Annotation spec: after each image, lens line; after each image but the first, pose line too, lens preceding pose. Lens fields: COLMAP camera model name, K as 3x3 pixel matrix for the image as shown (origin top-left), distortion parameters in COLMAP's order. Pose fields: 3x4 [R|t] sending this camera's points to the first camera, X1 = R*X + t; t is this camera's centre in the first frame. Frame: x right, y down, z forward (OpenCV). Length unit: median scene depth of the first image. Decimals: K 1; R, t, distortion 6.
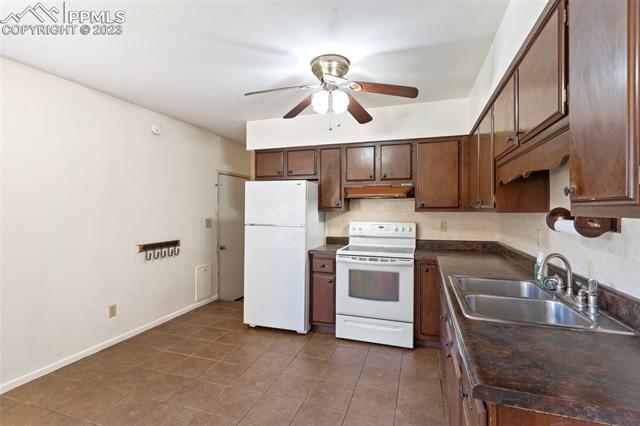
lens RADIAL K [[309.8, 0, 320.4], [0, 309.8, 210.8], [0, 0, 1]] dist [0.012158, 0.001855]
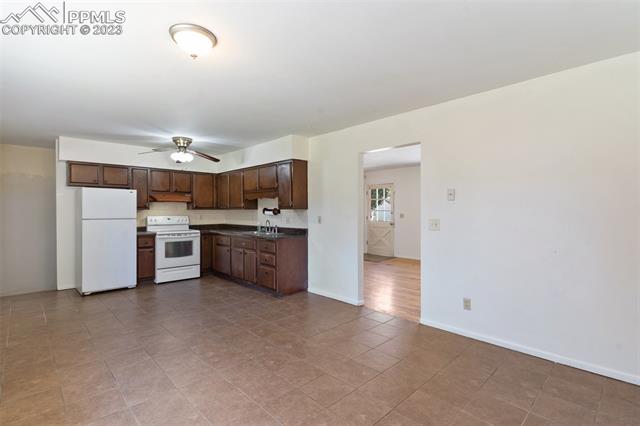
lens RADIAL K [[309.8, 0, 320.4], [0, 309.8, 214.4], [0, 0, 1]] dist [0.012158, 0.001855]
pose [[0.472719, -0.015142, 0.881083, -1.022344], [0.005422, 0.999883, 0.014275, 0.008599], [-0.881196, -0.001971, 0.472746, -0.601701]]
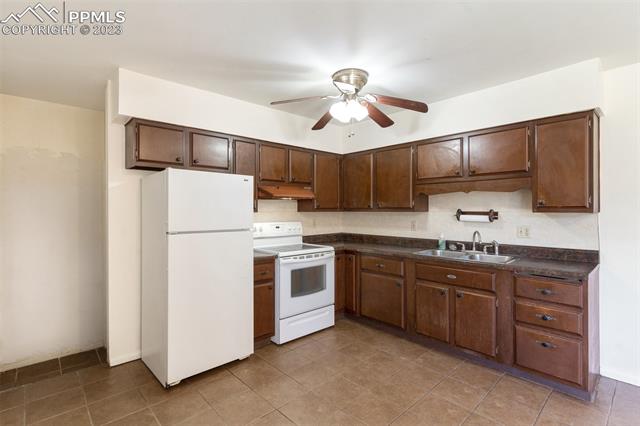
lens RADIAL K [[309.8, 0, 320.8], [0, 309.8, 210.9], [0, 0, 1]] dist [0.012158, 0.001855]
pose [[0.470954, -0.005016, 0.882144, -0.722897], [0.004779, 0.999984, 0.003135, -0.004512], [-0.882145, 0.002740, 0.470970, 0.435657]]
